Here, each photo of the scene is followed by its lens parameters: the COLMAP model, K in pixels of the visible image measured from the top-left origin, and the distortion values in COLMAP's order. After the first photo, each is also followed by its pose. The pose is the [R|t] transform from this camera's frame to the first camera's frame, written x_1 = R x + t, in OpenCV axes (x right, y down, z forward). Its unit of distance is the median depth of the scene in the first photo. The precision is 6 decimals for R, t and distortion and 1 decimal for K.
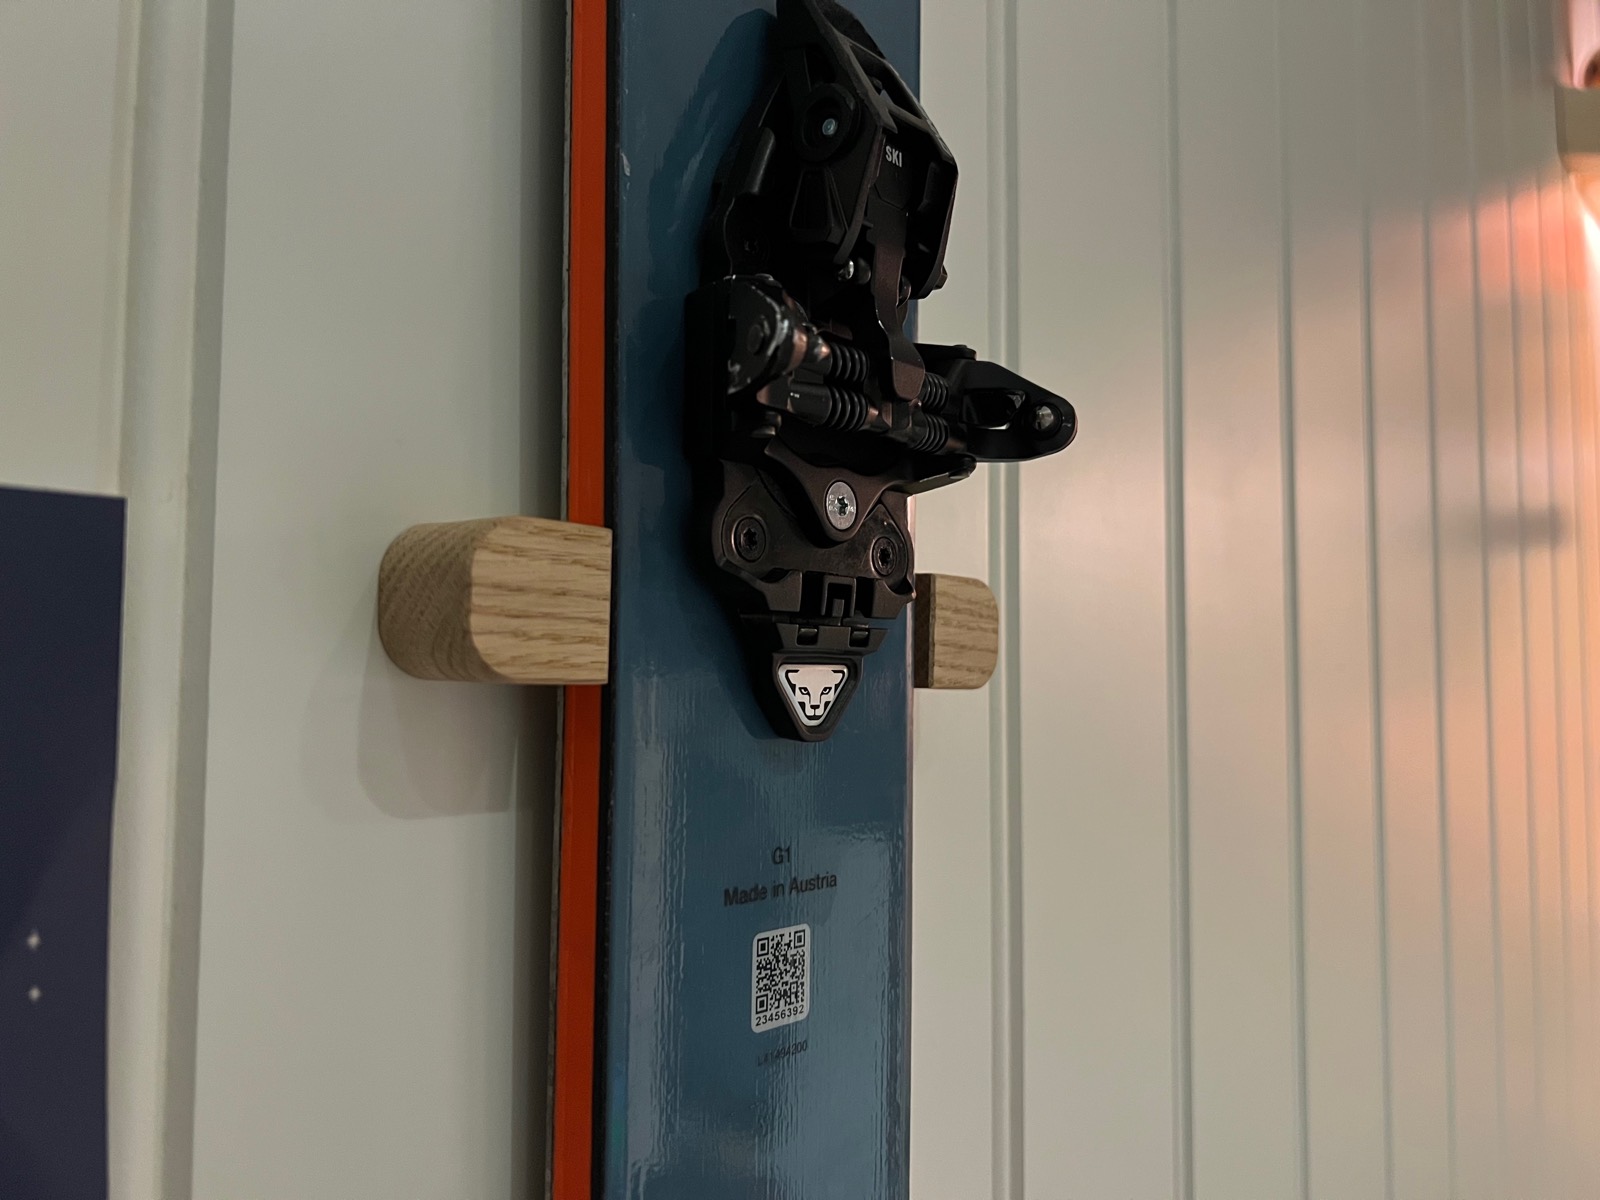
lens RADIAL K [[1240.6, 0, 790.0], [0, 1240.6, 609.2], [0, 0, 1]] dist [-0.002072, -0.026354]
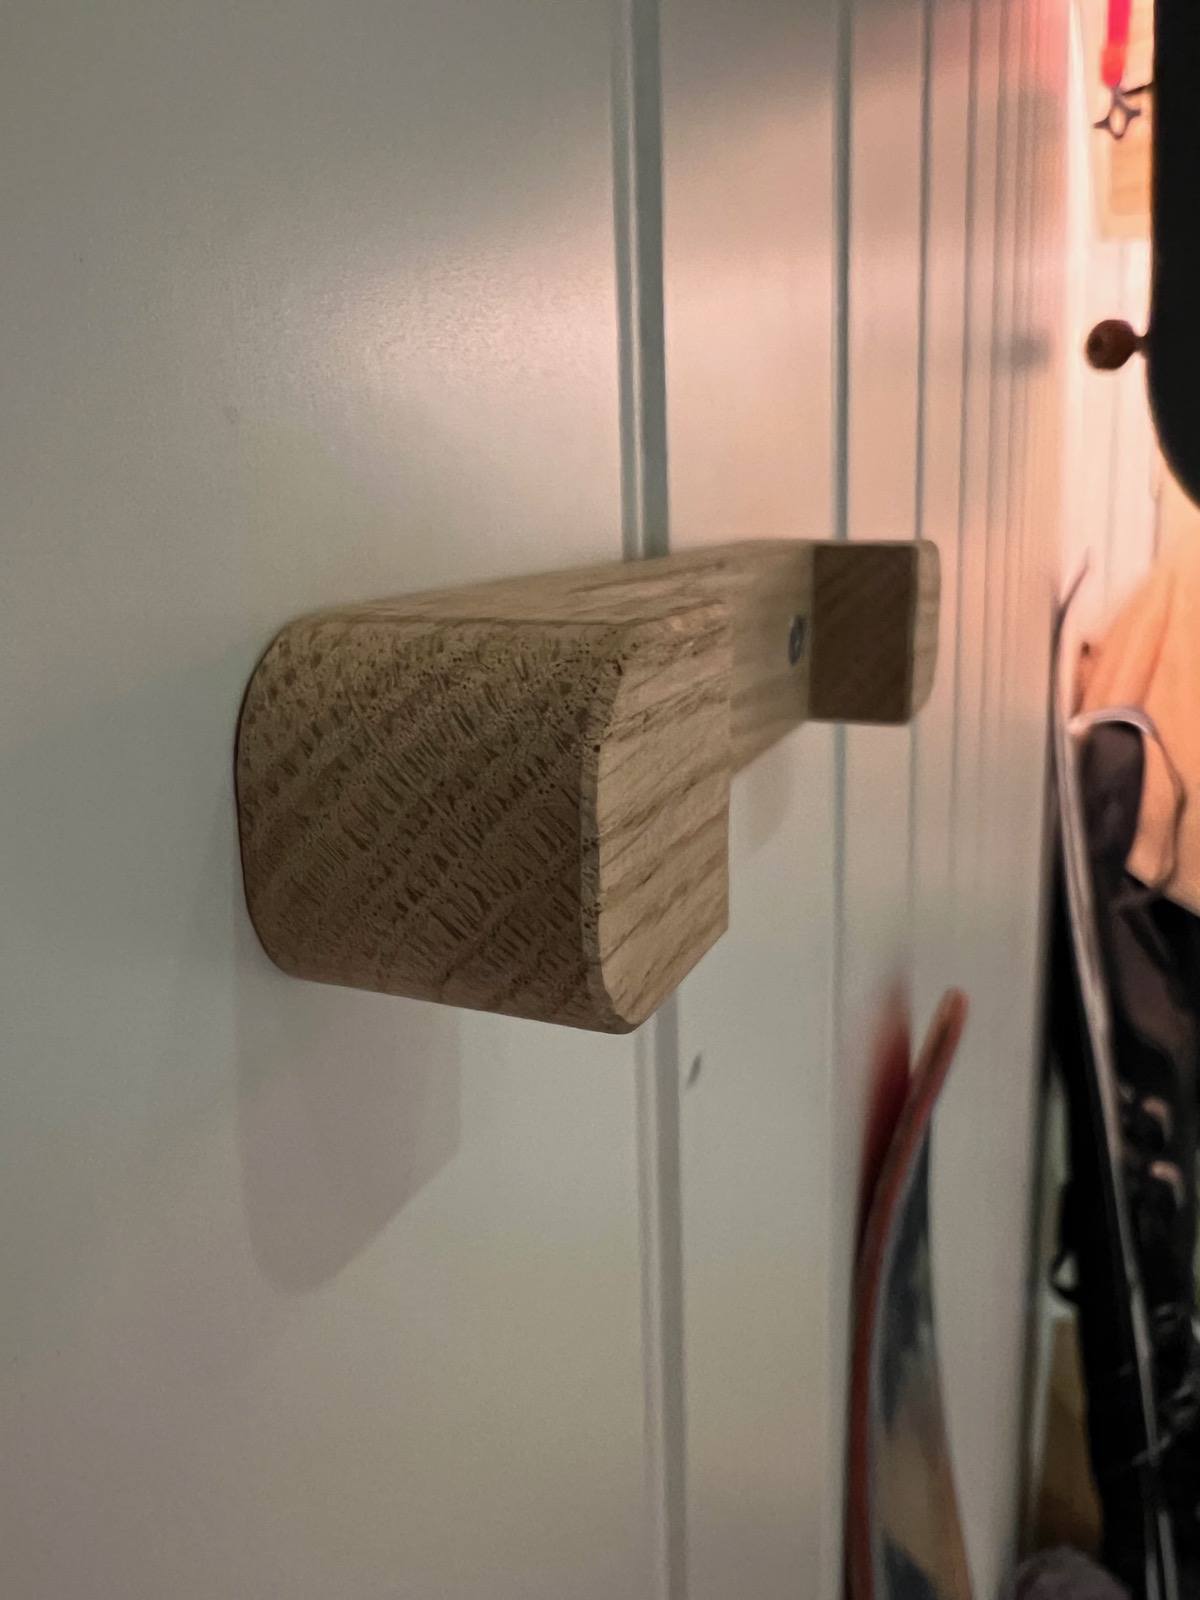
lens RADIAL K [[1240.6, 0, 602.1], [0, 1240.6, 796.6], [0, 0, 1]] dist [-0.002072, -0.026354]
pose [[0.944979, -0.108523, 0.308605, -0.357229], [0.010753, 0.953165, 0.302259, -0.142211], [-0.326954, -0.282310, 0.901888, 0.639591]]
